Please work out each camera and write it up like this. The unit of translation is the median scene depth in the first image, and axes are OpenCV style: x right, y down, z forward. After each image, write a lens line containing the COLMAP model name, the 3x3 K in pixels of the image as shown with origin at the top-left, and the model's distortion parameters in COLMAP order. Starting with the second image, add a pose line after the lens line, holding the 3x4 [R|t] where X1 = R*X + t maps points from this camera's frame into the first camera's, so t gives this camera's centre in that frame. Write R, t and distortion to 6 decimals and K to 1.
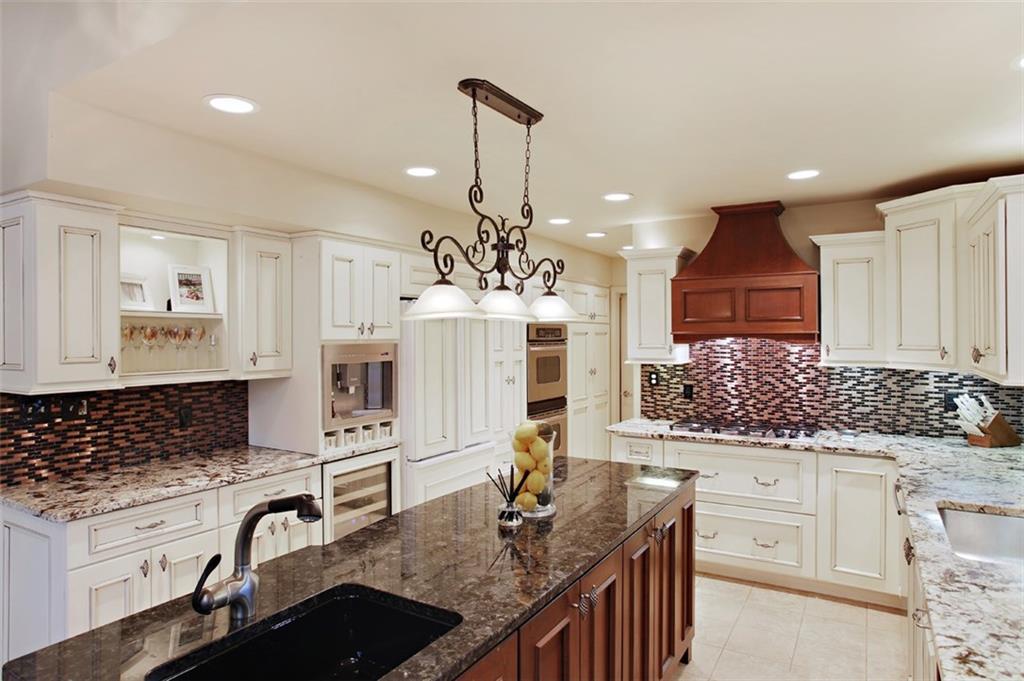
lens RADIAL K [[614.4, 0, 513.3], [0, 614.4, 339.8], [0, 0, 1]] dist [-0.007887, -0.003210]
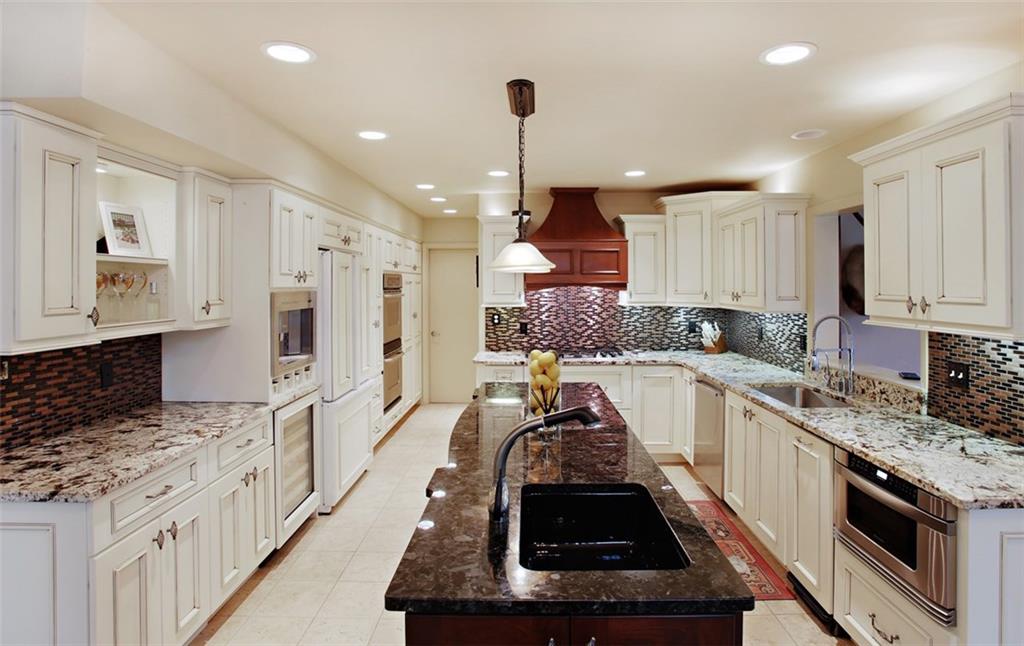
lens RADIAL K [[534.6, 0, 527.6], [0, 534.6, 285.4], [0, 0, 1]] dist [-0.016173, 0.005450]
pose [[0.866754, 0.001358, 0.498733, -0.339396], [0.001789, 0.999981, -0.005832, 0.002028], [-0.498732, 0.005948, 0.866736, 0.030934]]
